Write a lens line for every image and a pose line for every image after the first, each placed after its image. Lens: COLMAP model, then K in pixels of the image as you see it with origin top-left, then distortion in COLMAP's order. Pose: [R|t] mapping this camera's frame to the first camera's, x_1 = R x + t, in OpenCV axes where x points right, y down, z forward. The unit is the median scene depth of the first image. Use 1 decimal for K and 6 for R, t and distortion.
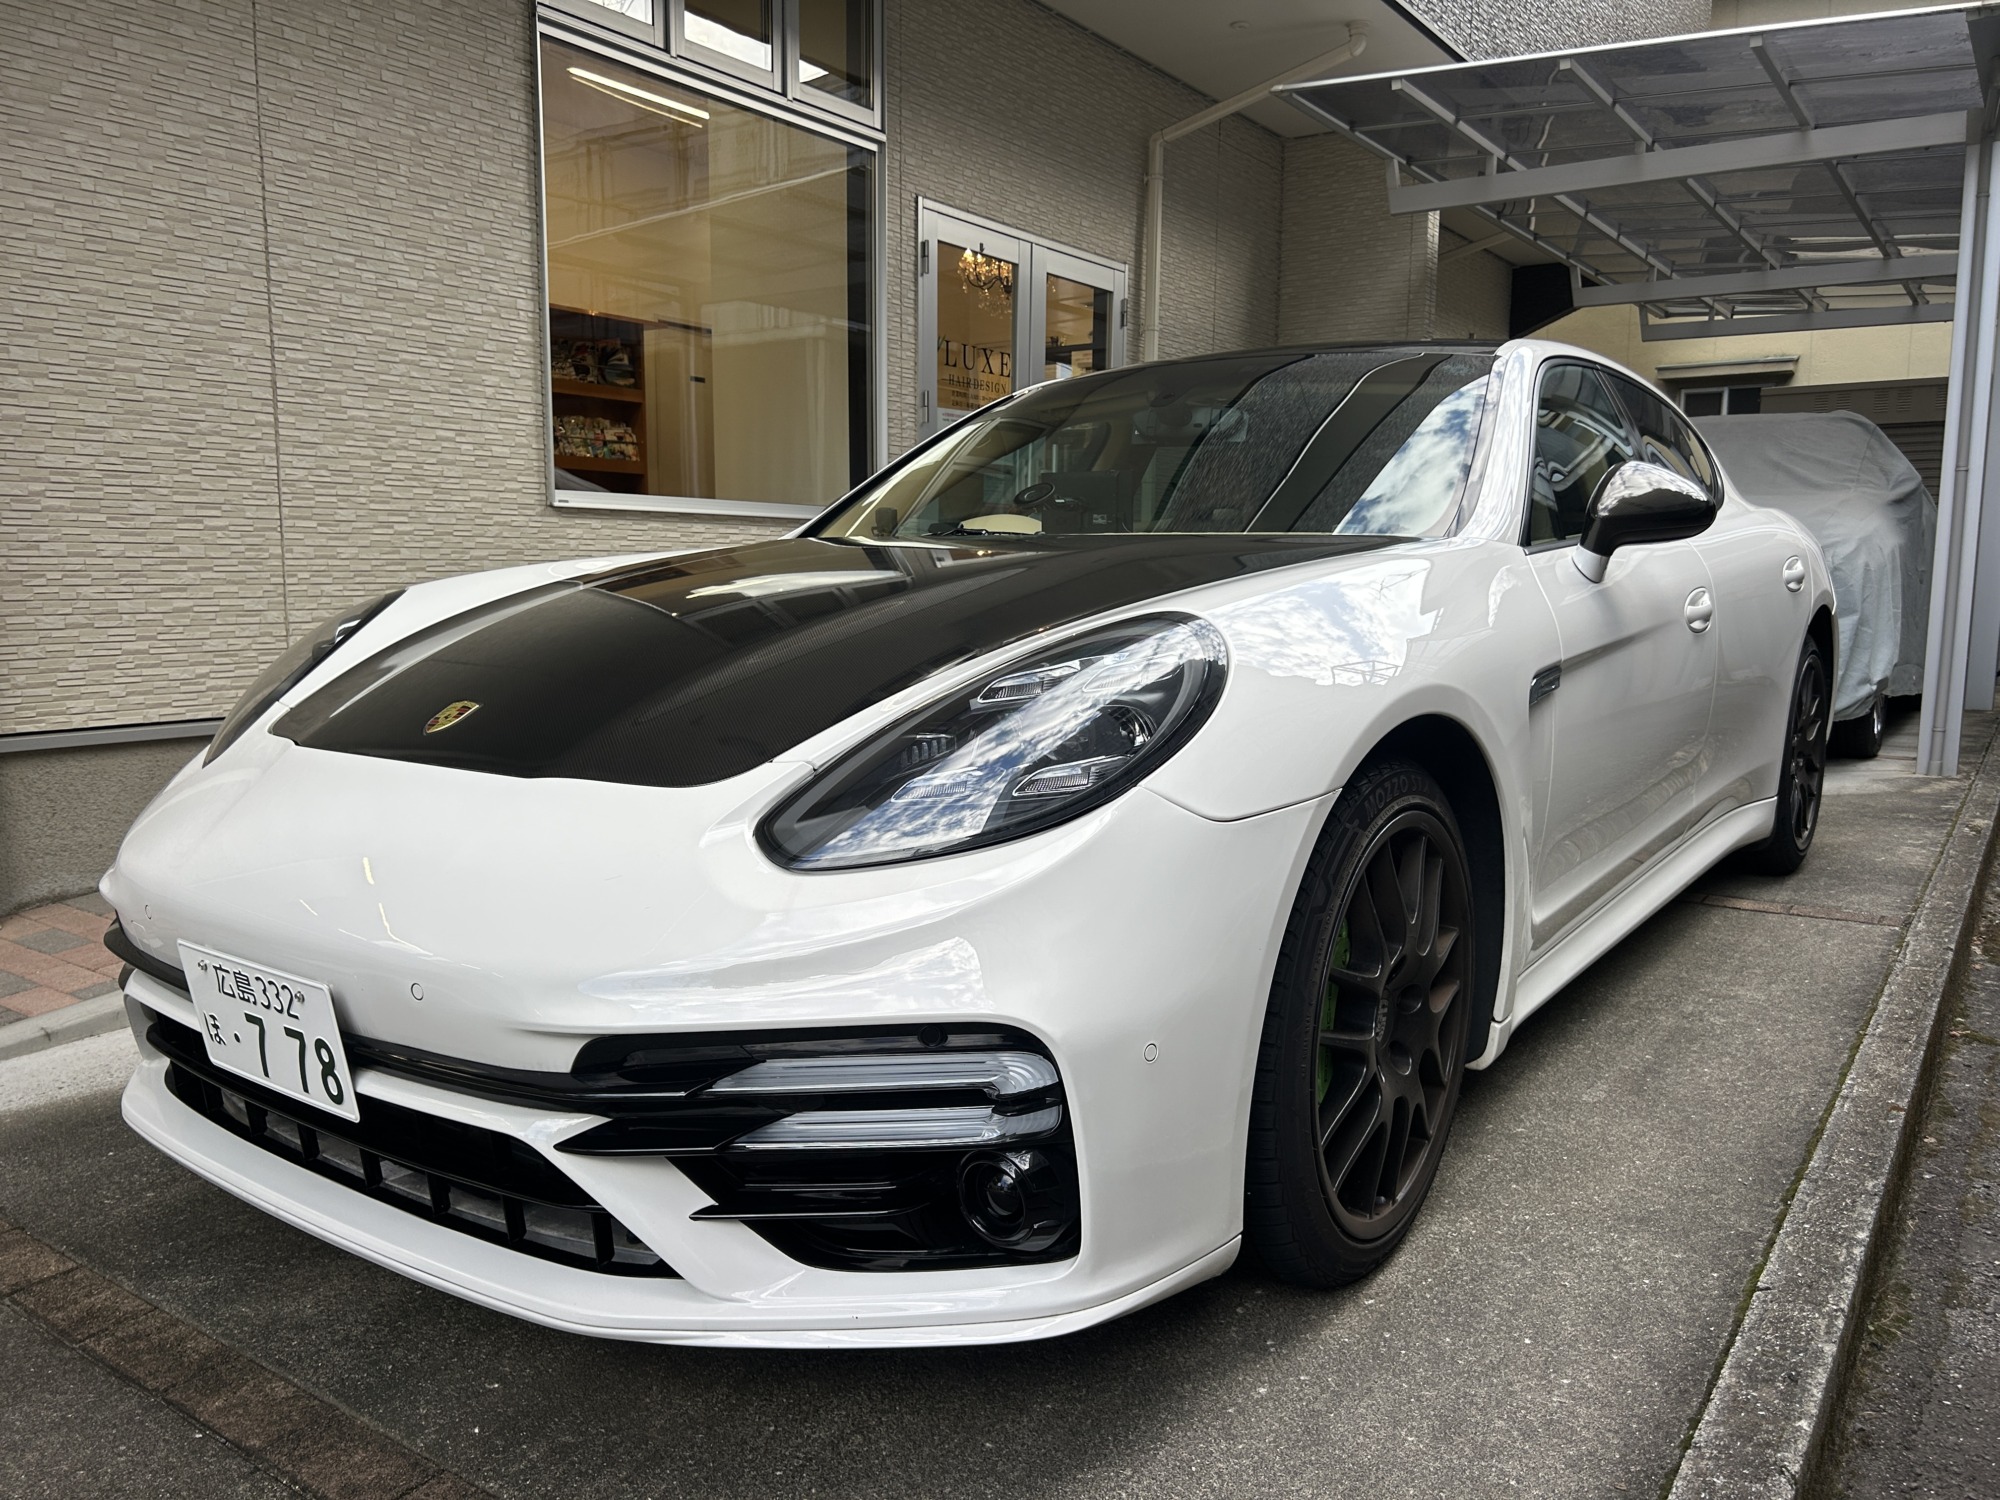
lens RADIAL K [[1502.1, 0, 991.5], [0, 1502.1, 765.6], [0, 0, 1]] dist [0.042253, -0.039412]
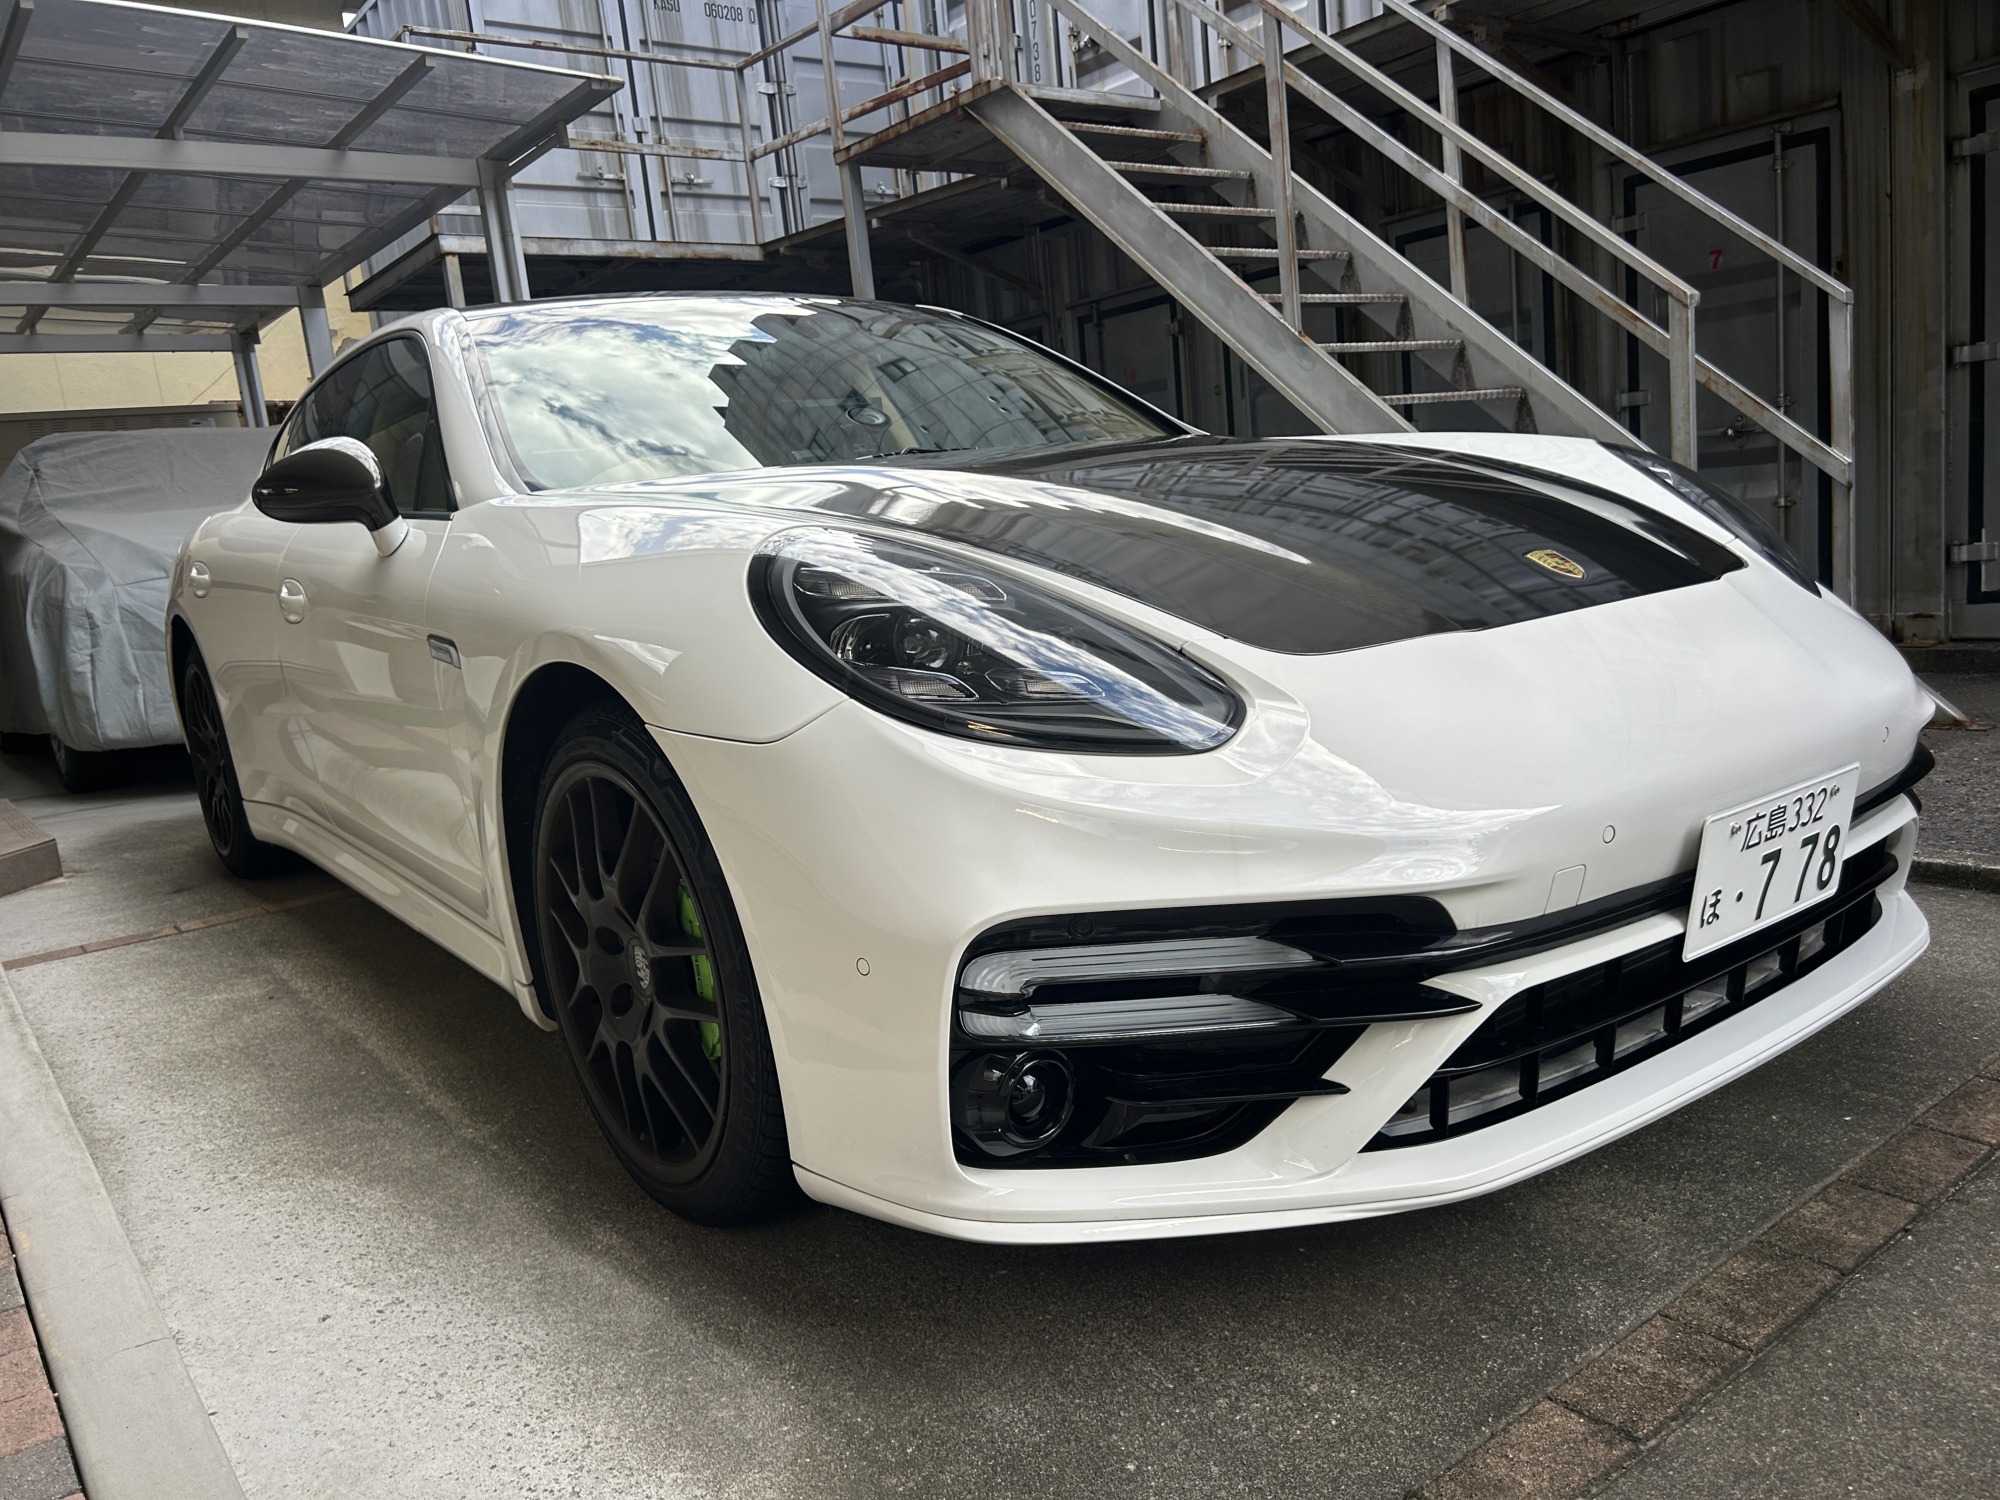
lens RADIAL K [[1487.7, 0, 1014.9], [0, 1487.7, 765.3], [0, 0, 1]] dist [0.071194, -0.085075]
pose [[0.274145, -0.188308, 0.943072, -1.557399], [0.219410, 0.967025, 0.129310, -0.120166], [-0.936324, 0.171470, 0.306422, 1.184994]]
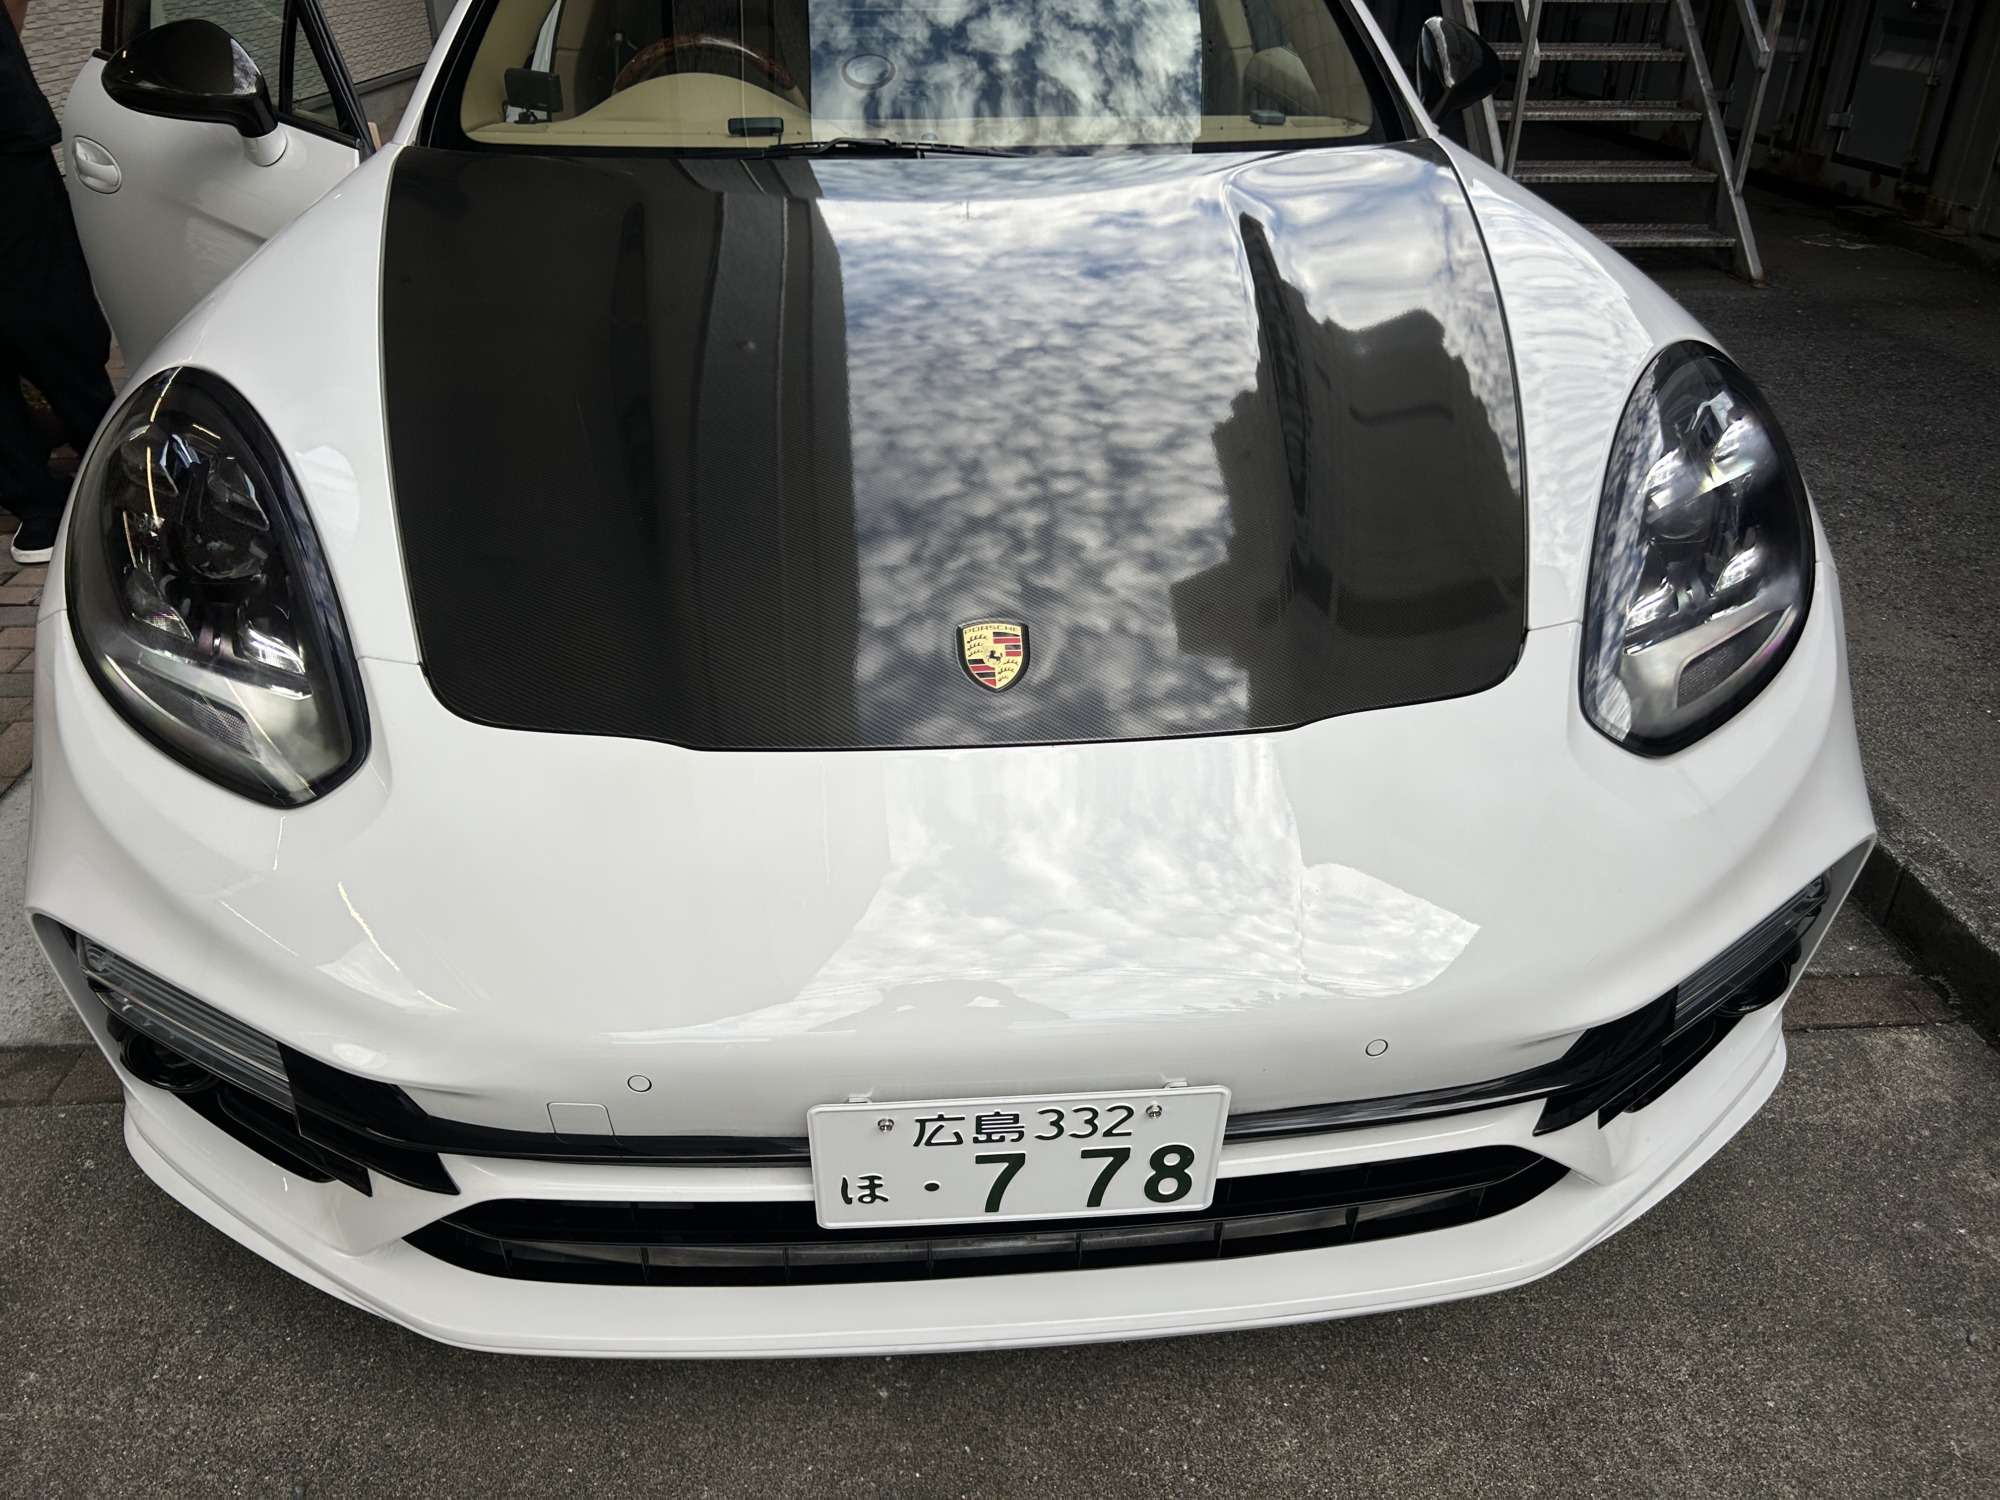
lens RADIAL K [[1496.1, 0, 1008.7], [0, 1496.1, 764.1], [0, 0, 1]] dist [0.021718, 0.000835]
pose [[0.761105, -0.323965, 0.561930, -0.842915], [0.089074, 0.910332, 0.404181, -0.288839], [-0.642483, -0.257571, 0.721715, 0.561423]]
